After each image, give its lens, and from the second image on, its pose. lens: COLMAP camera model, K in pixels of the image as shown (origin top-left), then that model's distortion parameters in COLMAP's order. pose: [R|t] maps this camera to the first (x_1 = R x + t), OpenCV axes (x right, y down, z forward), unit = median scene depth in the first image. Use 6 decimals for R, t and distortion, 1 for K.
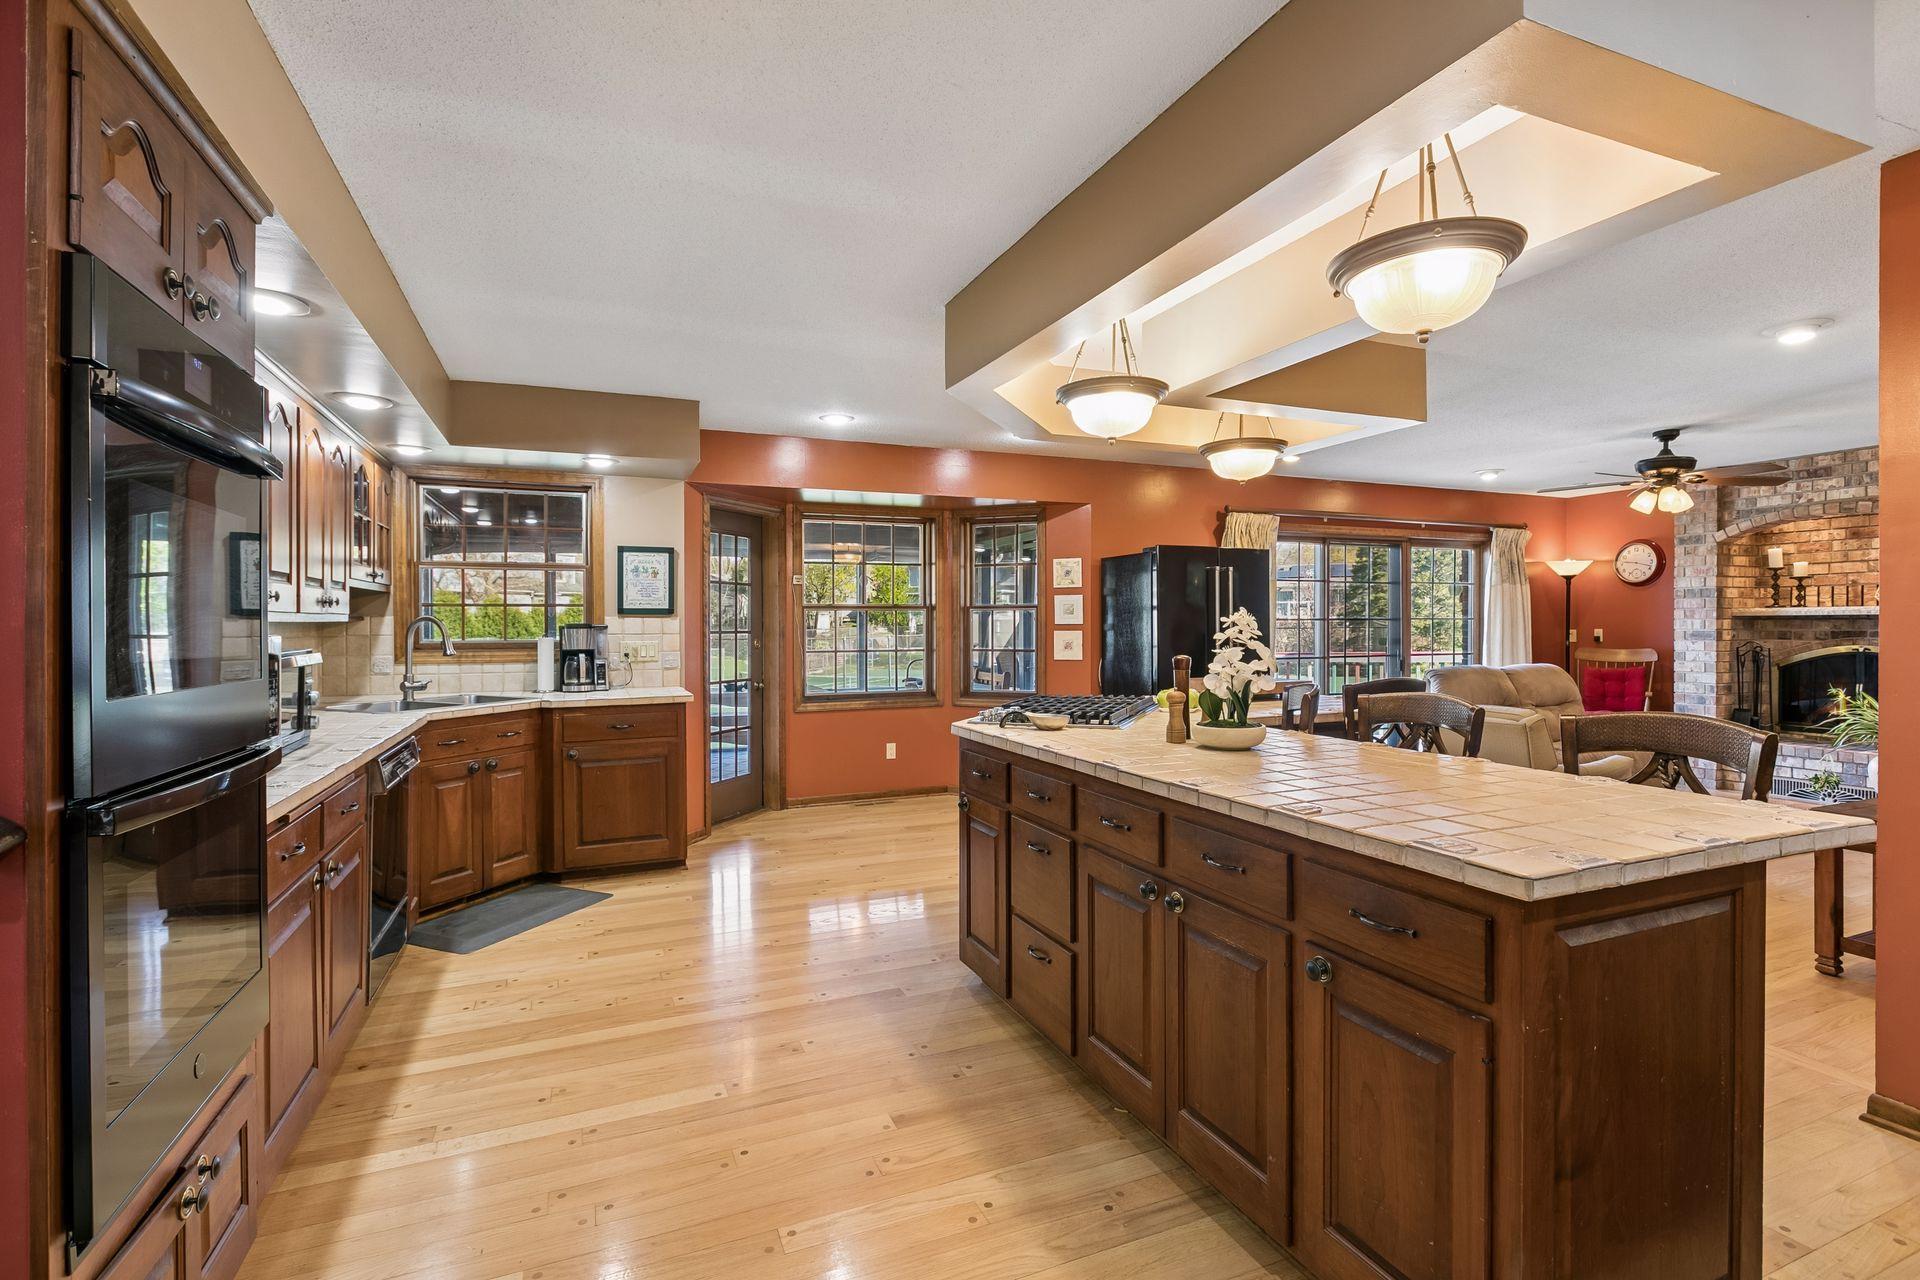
lens RADIAL K [[893.3, 0, 945.7], [0, 893.3, 627.4], [0, 0, 1]] dist [-0.001504, -0.004720]
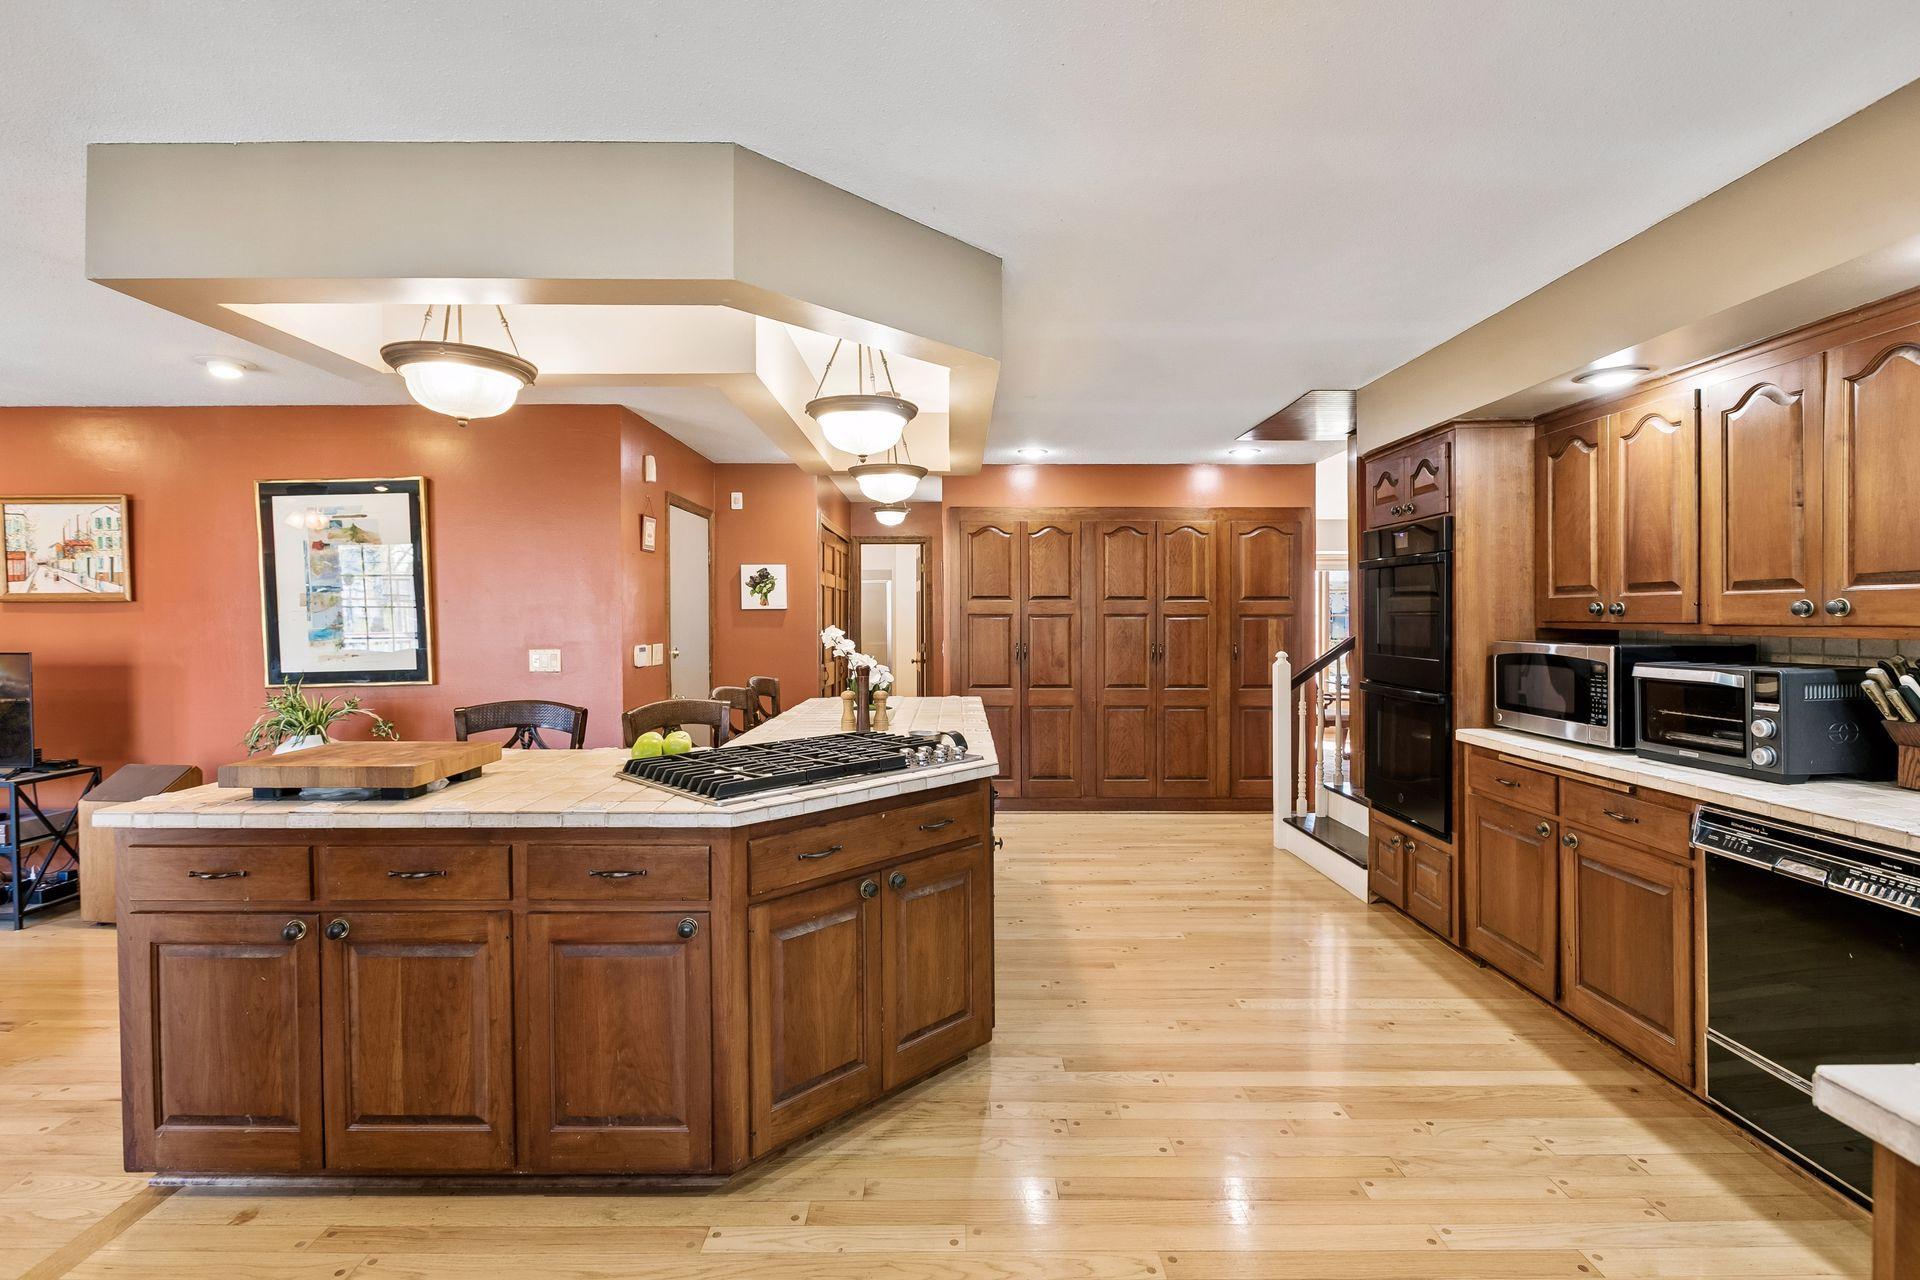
lens RADIAL K [[893.3, 0, 945.7], [0, 893.3, 627.4], [0, 0, 1]] dist [-0.001504, -0.004720]
pose [[-0.922140, 0.005494, 0.386818, -0.135113], [0.007509, 0.999965, 0.003697, -0.010575], [-0.386784, 0.006314, -0.922149, 0.882296]]
